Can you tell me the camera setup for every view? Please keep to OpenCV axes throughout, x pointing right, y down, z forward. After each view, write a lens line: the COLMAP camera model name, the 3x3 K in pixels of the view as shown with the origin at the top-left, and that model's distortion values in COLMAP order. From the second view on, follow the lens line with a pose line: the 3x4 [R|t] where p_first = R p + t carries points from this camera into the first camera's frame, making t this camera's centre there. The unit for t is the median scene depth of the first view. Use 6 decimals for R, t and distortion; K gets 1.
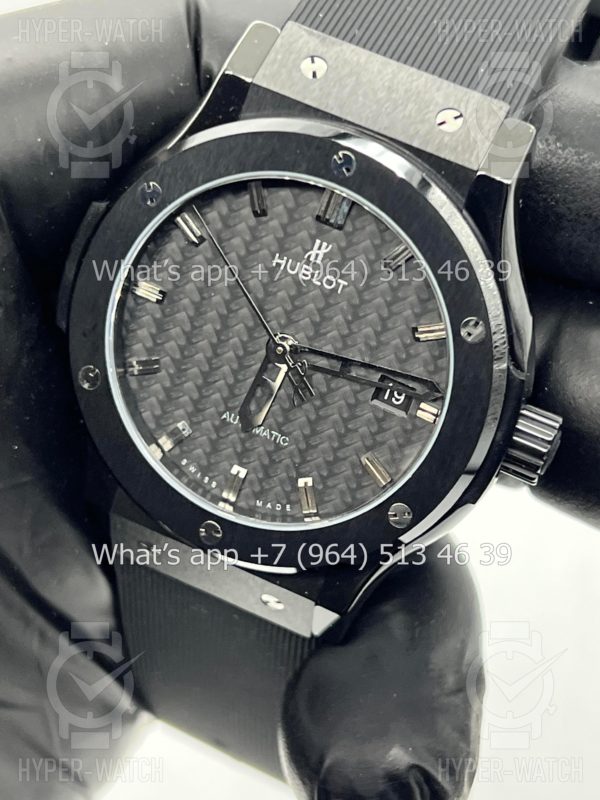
lens RADIAL K [[1820.4, 0, 300.0], [0, 1820.4, 400.0], [0, 0, 1]] dist [0.179736, -0.002789]
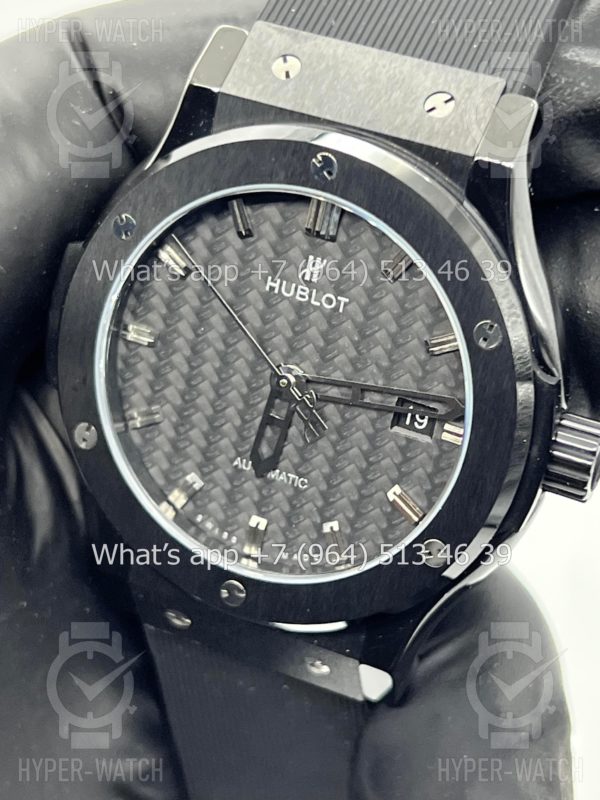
lens RADIAL K [[1820.4, 0, 300.0], [0, 1820.4, 400.0], [0, 0, 1]] dist [0.179736, -0.002789]
pose [[0.988739, -0.106686, -0.104949, 0.090235], [0.102449, 0.993721, -0.044980, 0.022366], [0.109089, 0.033721, 0.993460, 0.109387]]
